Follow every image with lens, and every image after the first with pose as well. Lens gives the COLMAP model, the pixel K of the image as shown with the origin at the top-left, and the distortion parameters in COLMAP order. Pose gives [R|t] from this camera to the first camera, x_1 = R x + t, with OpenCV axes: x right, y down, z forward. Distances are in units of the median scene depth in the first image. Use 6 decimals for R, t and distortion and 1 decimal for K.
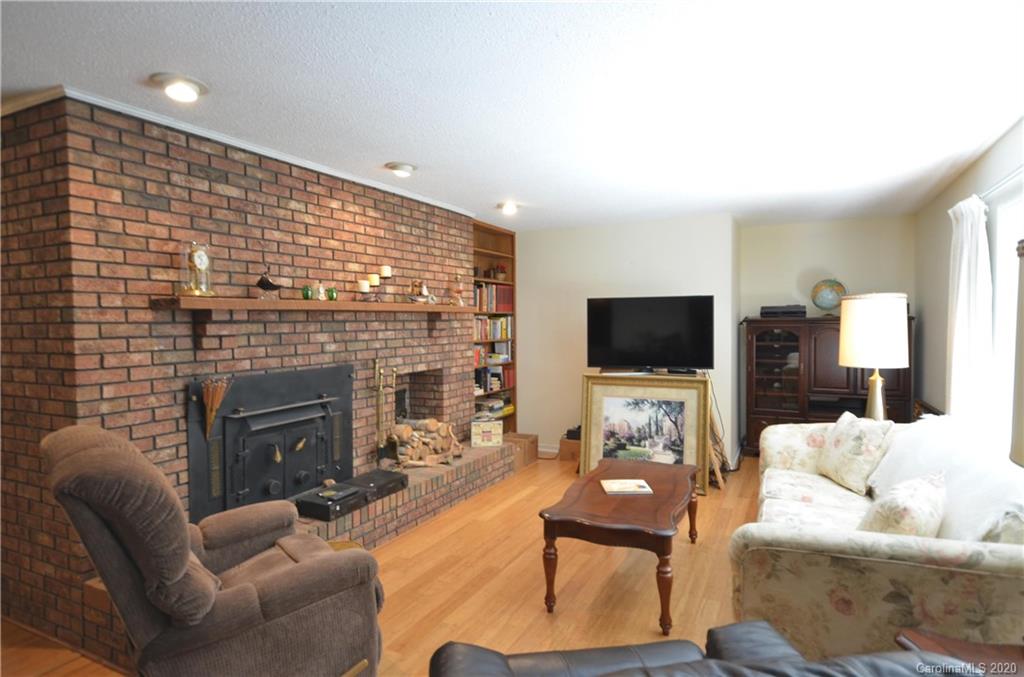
lens RADIAL K [[564.7, 0, 514.2], [0, 564.7, 335.1], [0, 0, 1]] dist [0.001869, -0.000239]
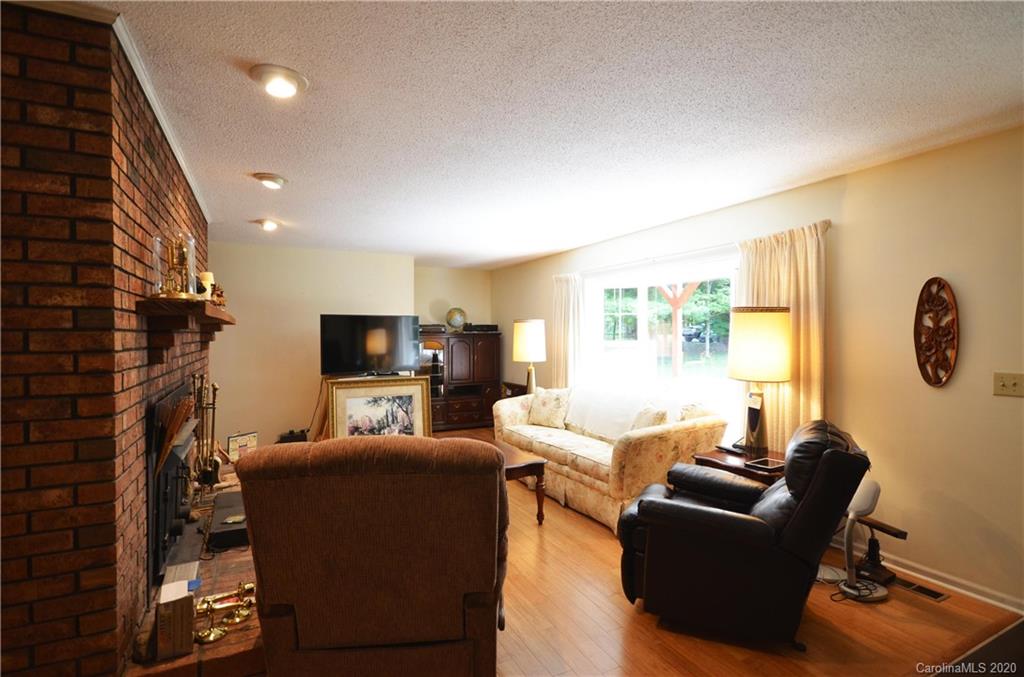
lens RADIAL K [[508.2, 0, 514.7], [0, 508.2, 337.7], [0, 0, 1]] dist [-0.002142, -0.000004]
pose [[0.592126, -0.000261, 0.805846, -0.518993], [0.019538, 0.999711, -0.014032, 0.004532], [-0.805609, 0.024053, 0.591959, 0.094238]]
